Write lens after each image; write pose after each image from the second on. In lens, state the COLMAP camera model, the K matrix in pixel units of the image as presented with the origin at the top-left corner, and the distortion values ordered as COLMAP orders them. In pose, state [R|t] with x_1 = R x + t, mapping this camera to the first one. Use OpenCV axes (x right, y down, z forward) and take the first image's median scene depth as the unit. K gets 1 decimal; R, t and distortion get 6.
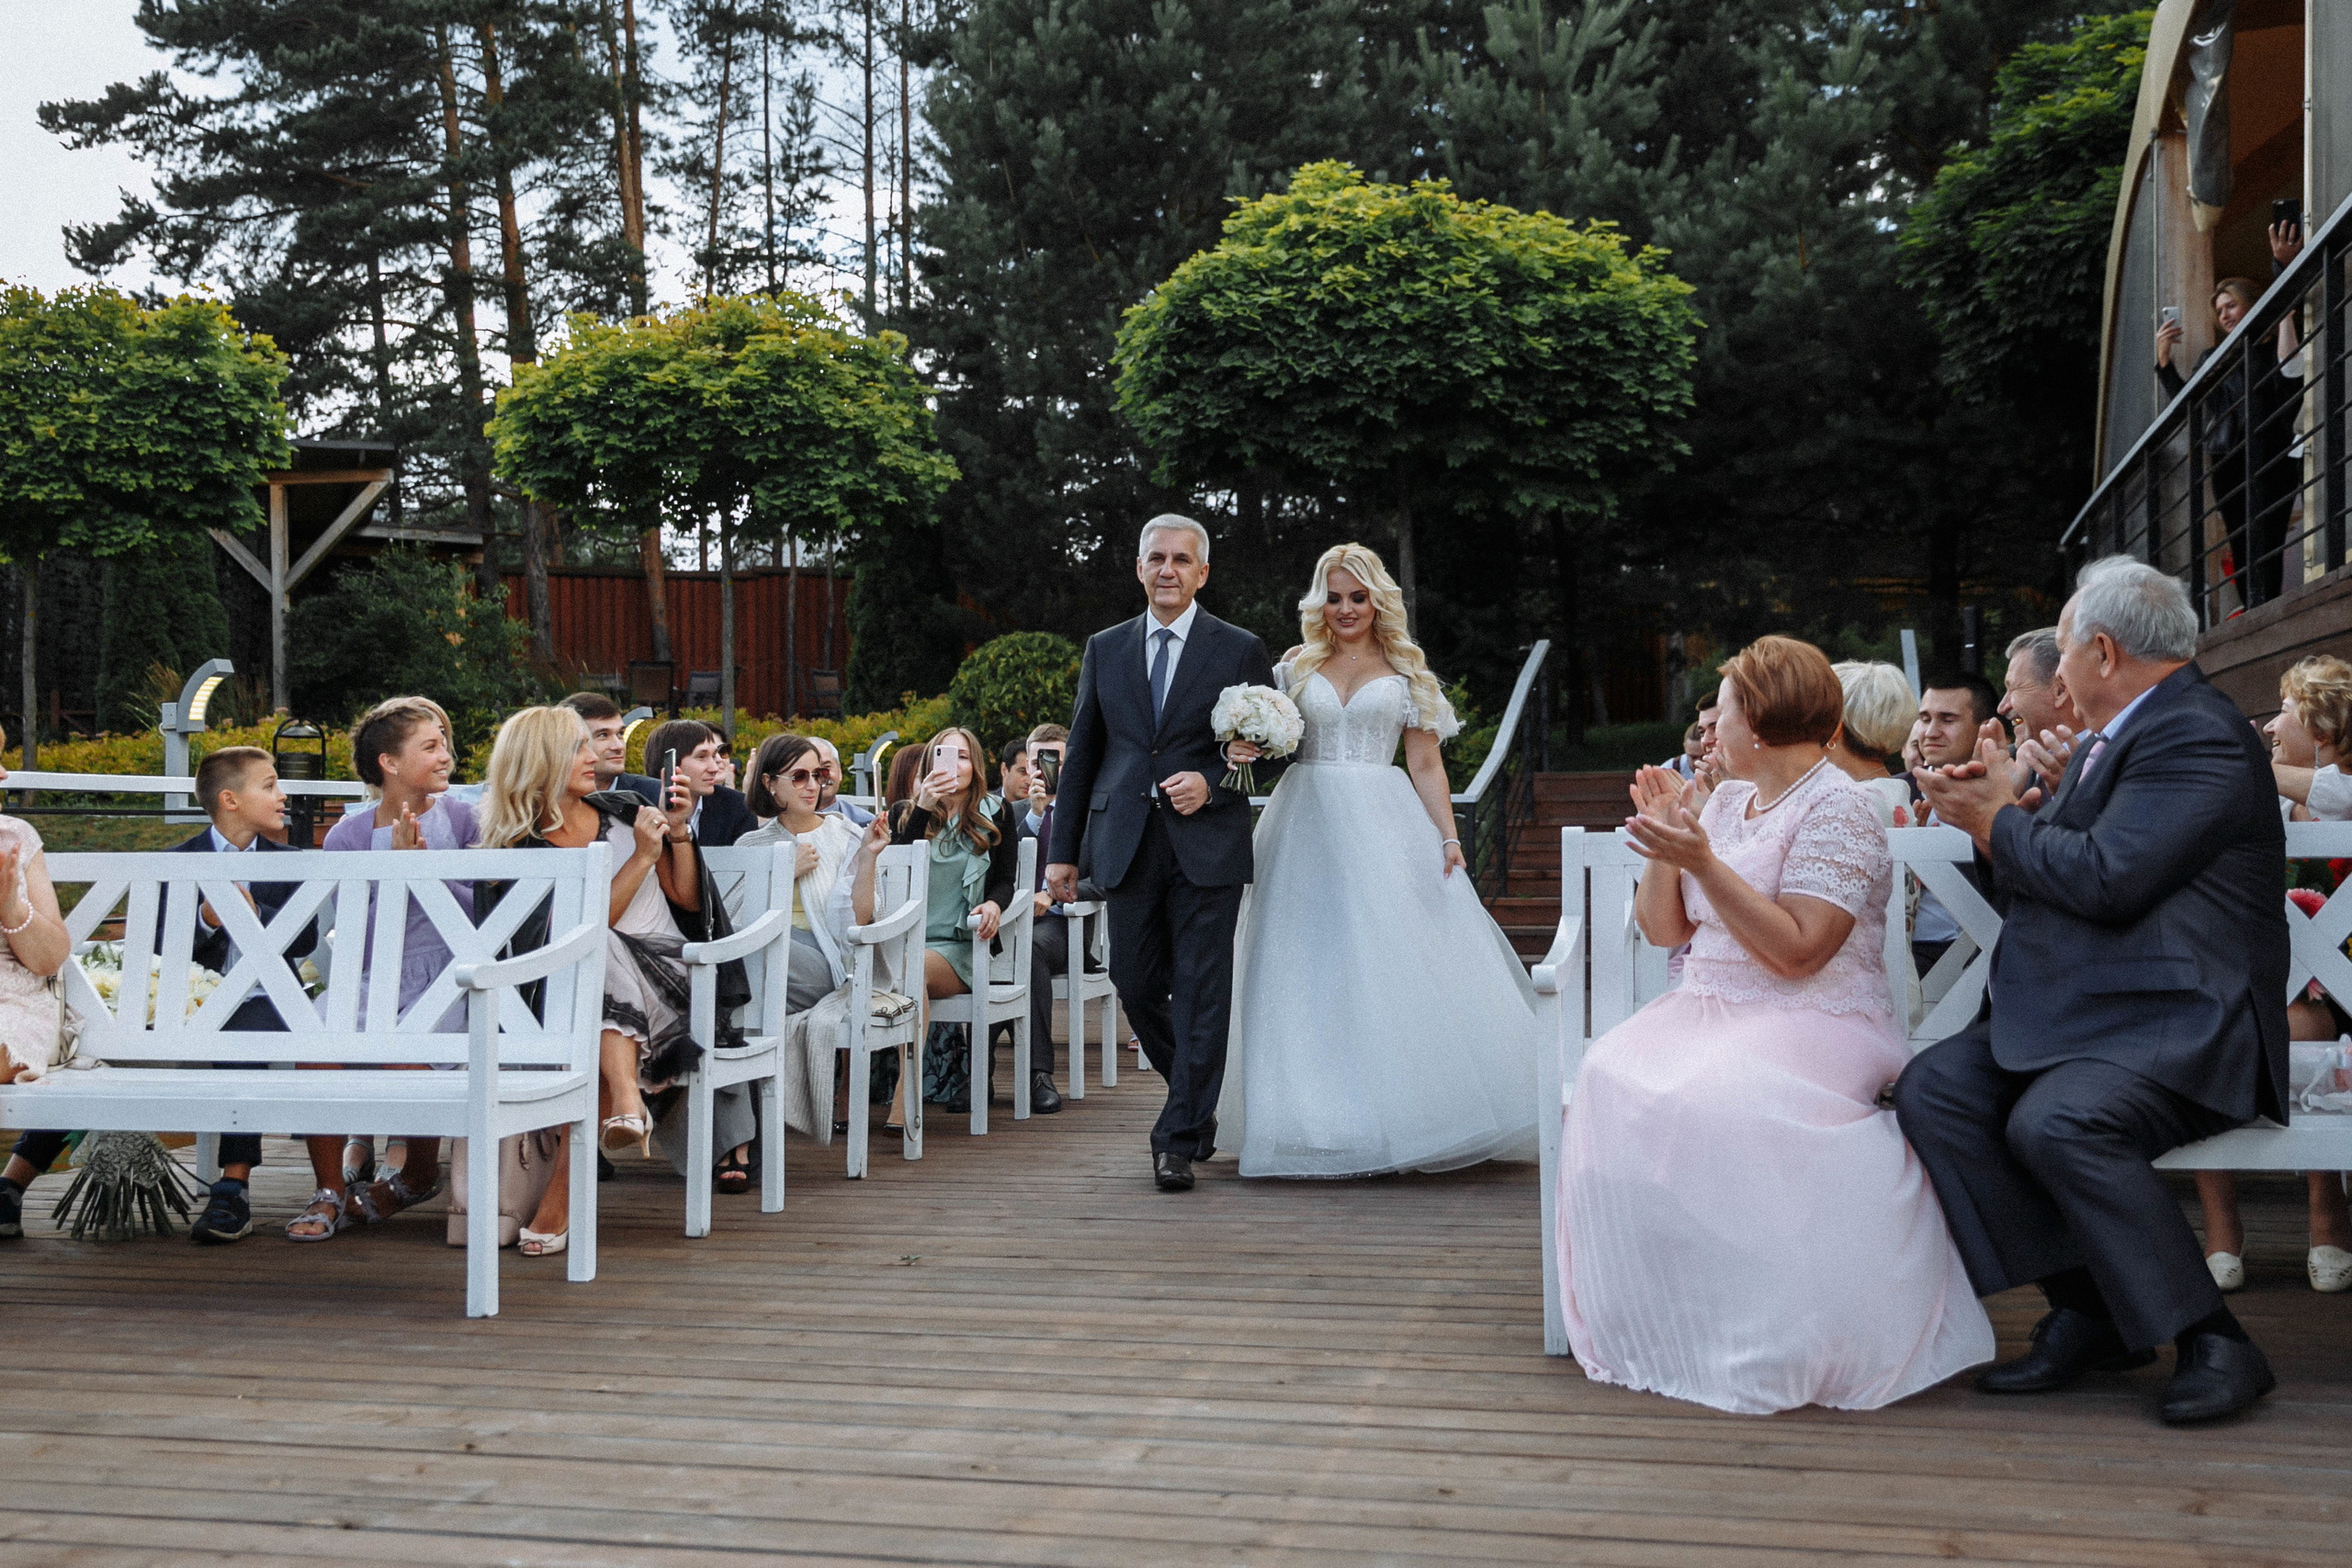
lens RADIAL K [[2687.2, 0, 1139.3], [0, 2687.2, 794.9], [0, 0, 1]] dist [-0.010470, 0.140749]
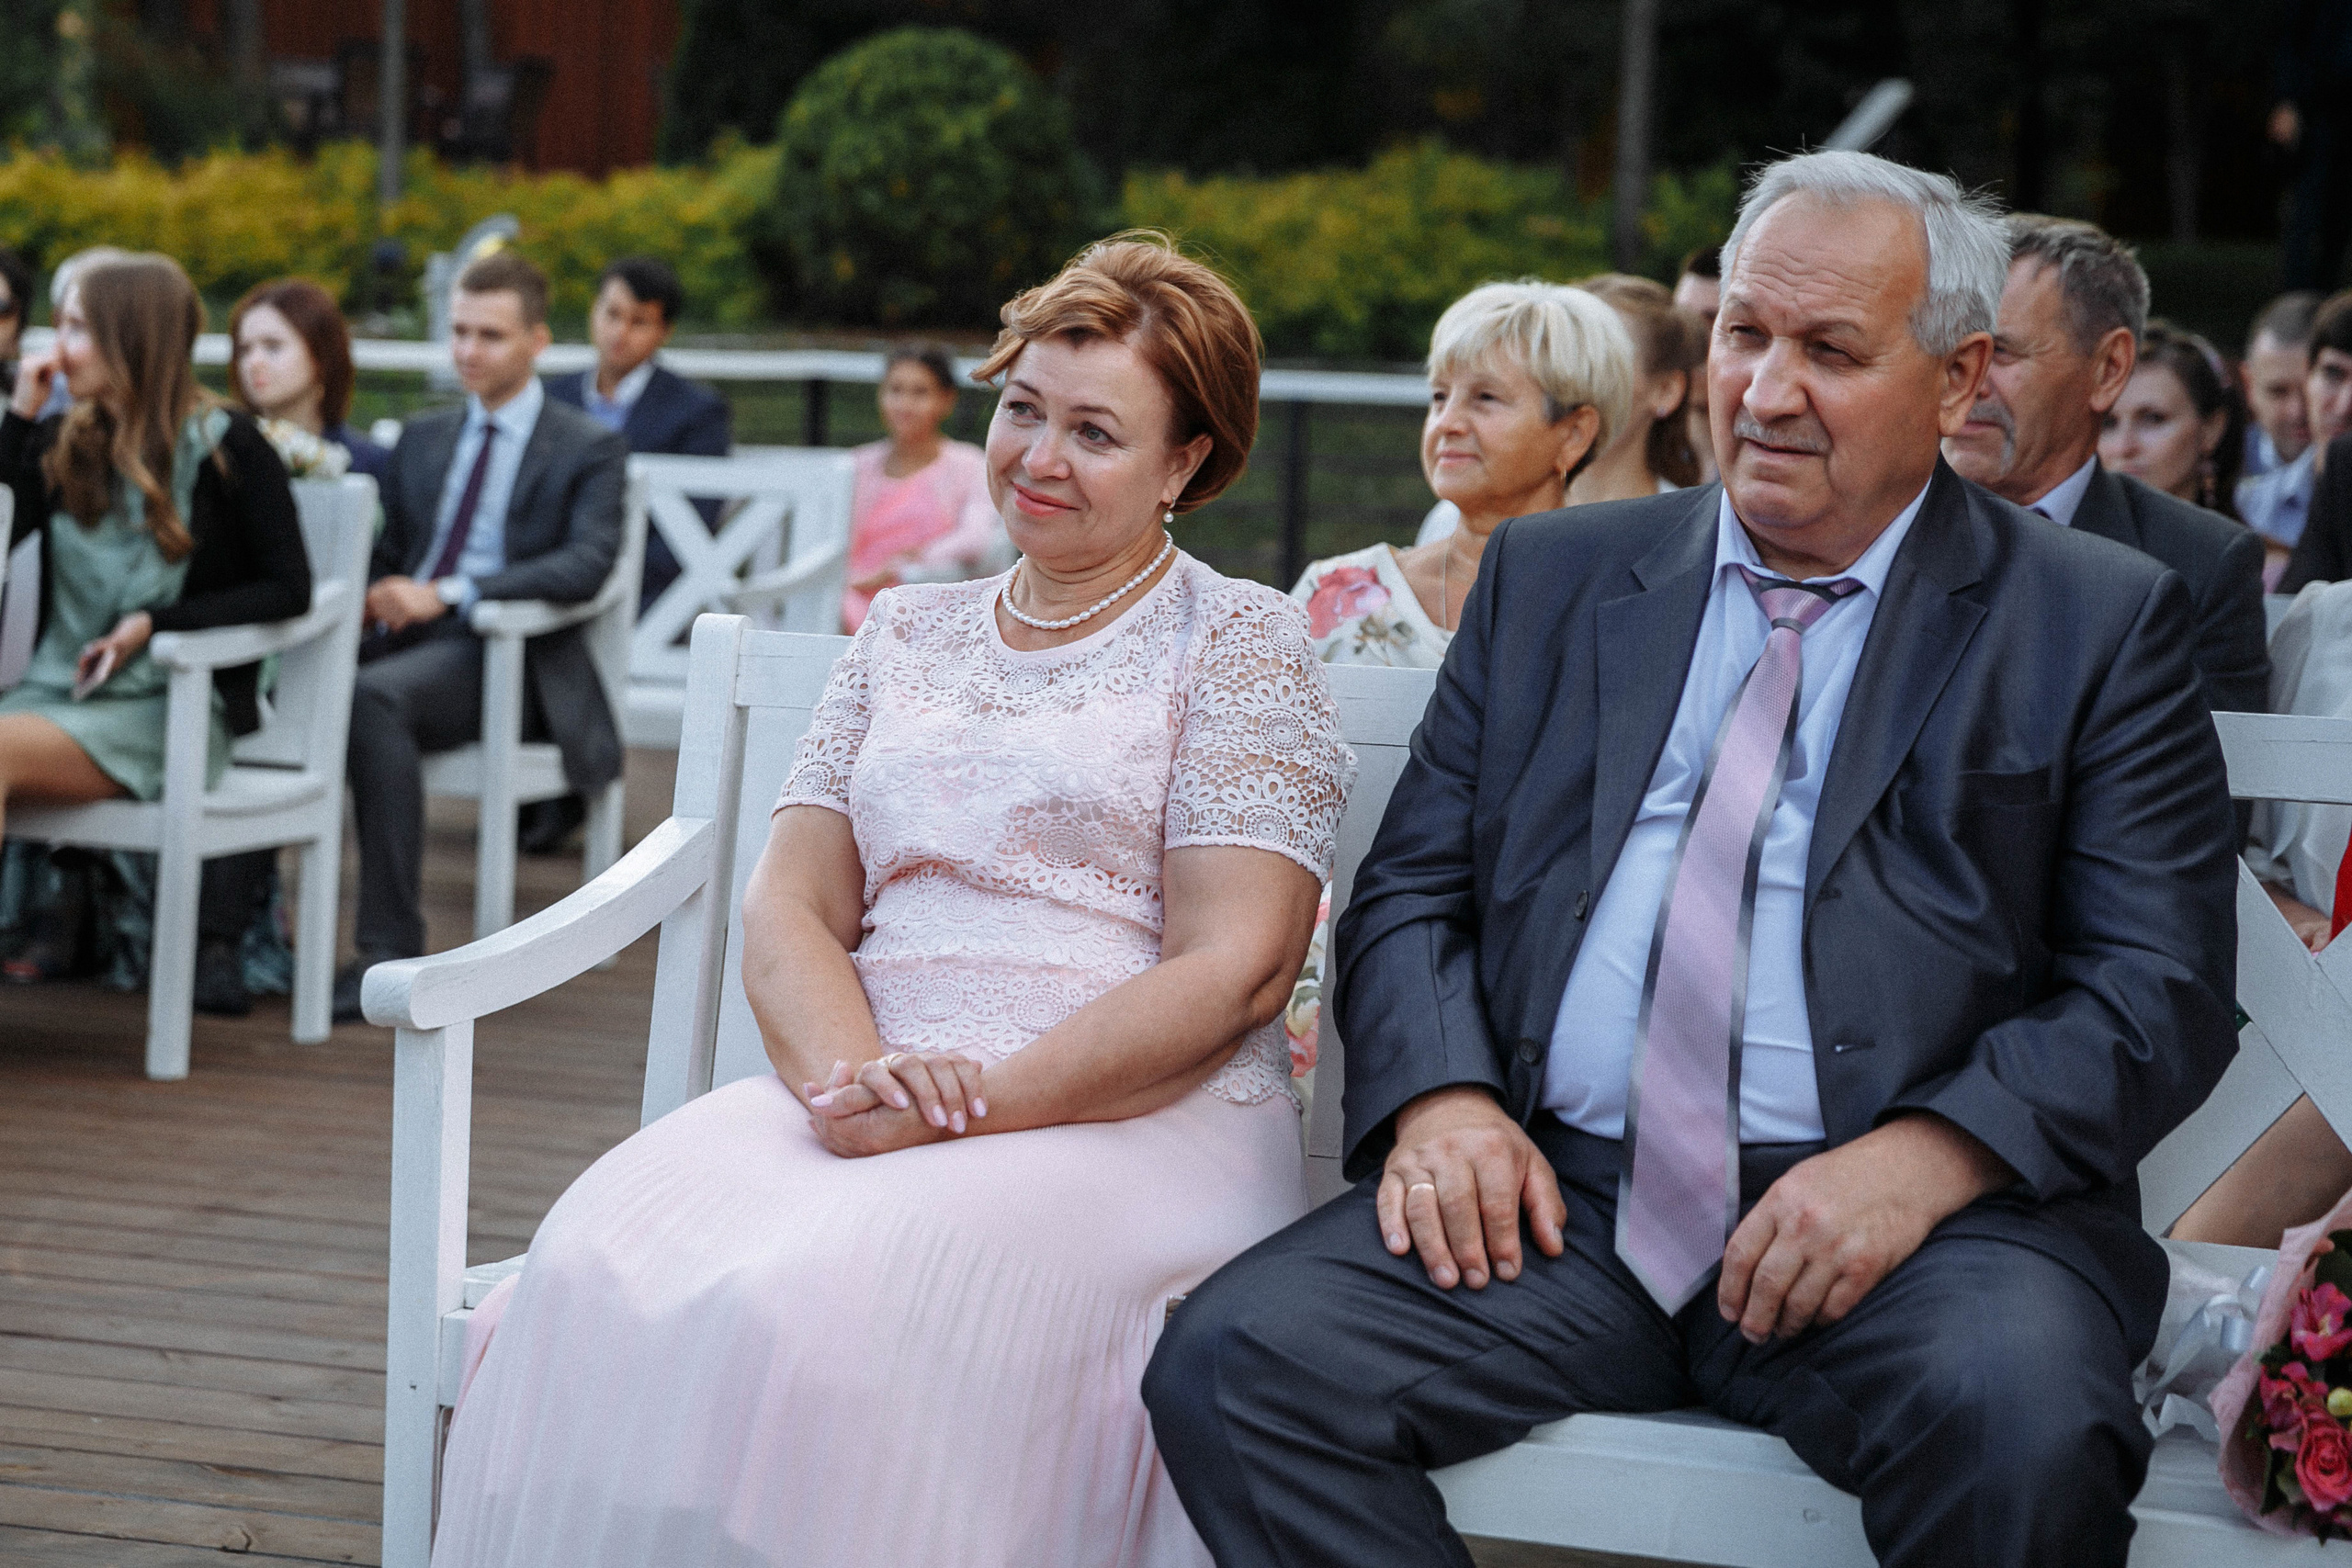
lens RADIAL K [[4658.1, 0, 1176.0], [0, 4658.1, 784.0], [0, 0, 1]] dist [0.022706, 0.074518]
pose [[0.996017, 0.056296, -0.069139, 0.081538], [-0.048820, 0.993227, 0.105432, -0.012474], [0.074606, -0.101637, 0.992020, 0.070900]]
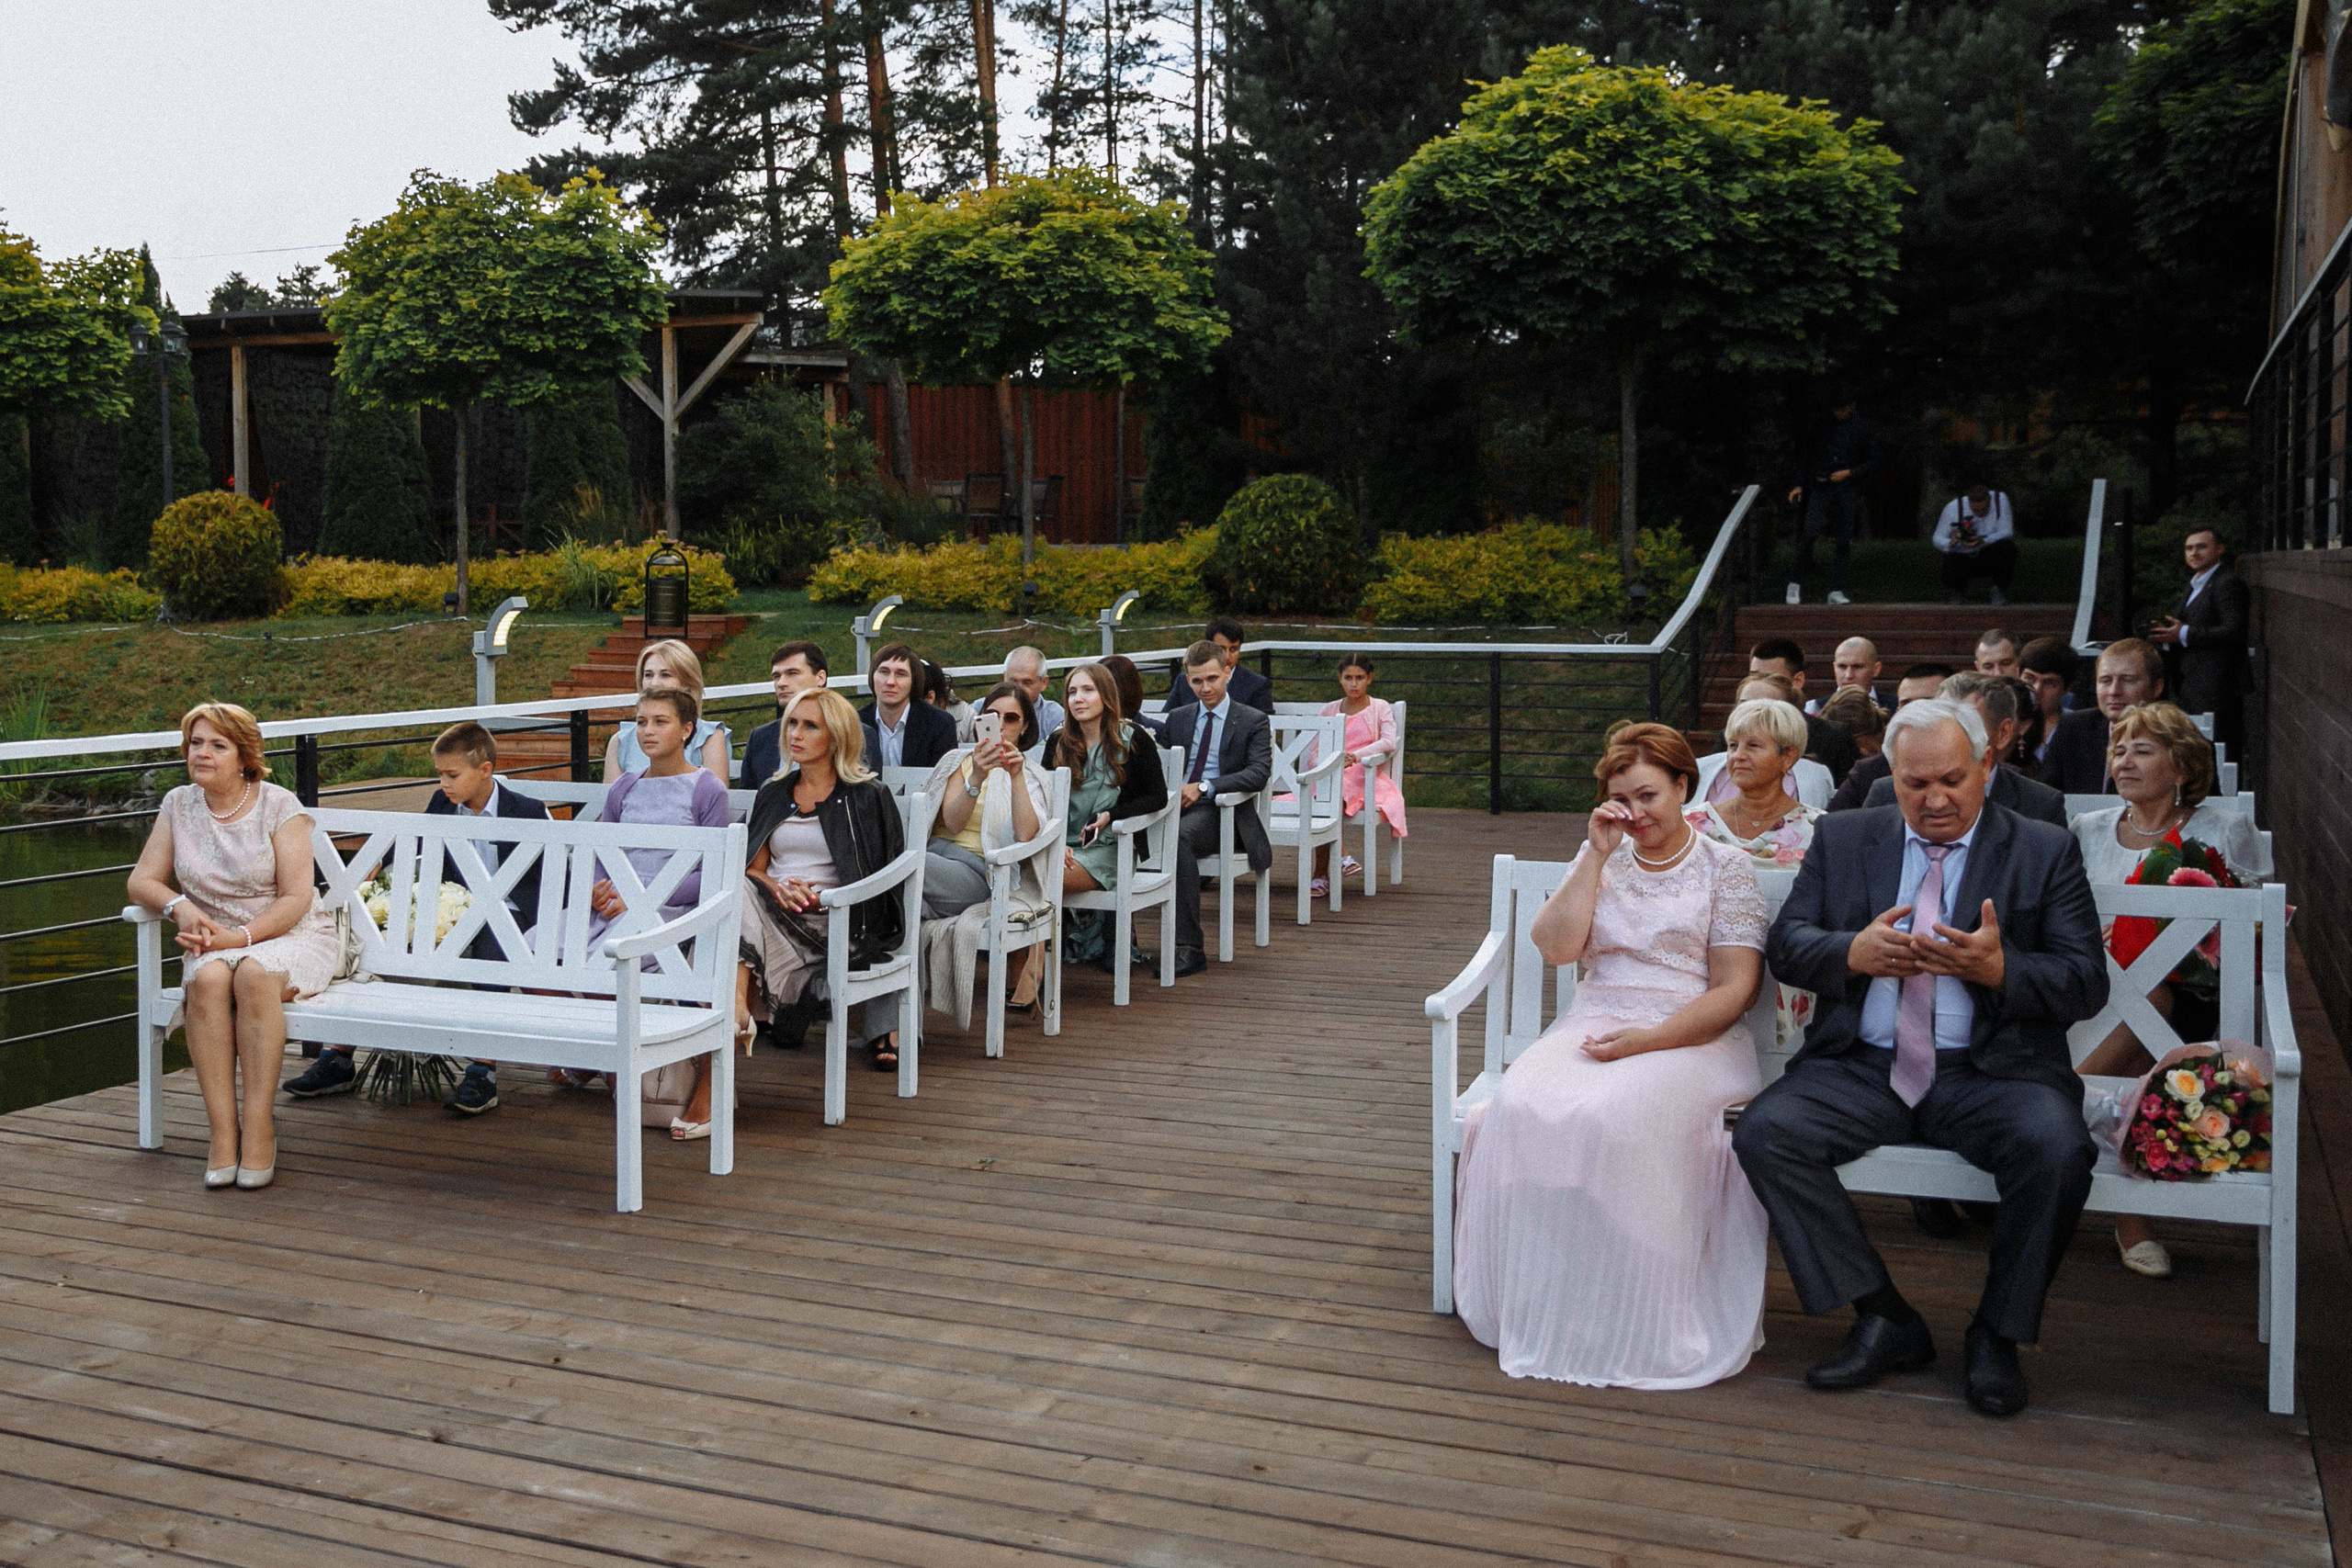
lens RADIAL K [[2430.5, 0, 1044.8], [0, 2430.5, 697.9], [0, 0, 1]] dist [-0.060732, 0.101495]
pose [[0.983809, 0.015400, -0.178560, 0.042825], [-0.003363, 0.997712, 0.067520, -0.036082], [0.179191, -0.065826, 0.981610, -0.022377]]
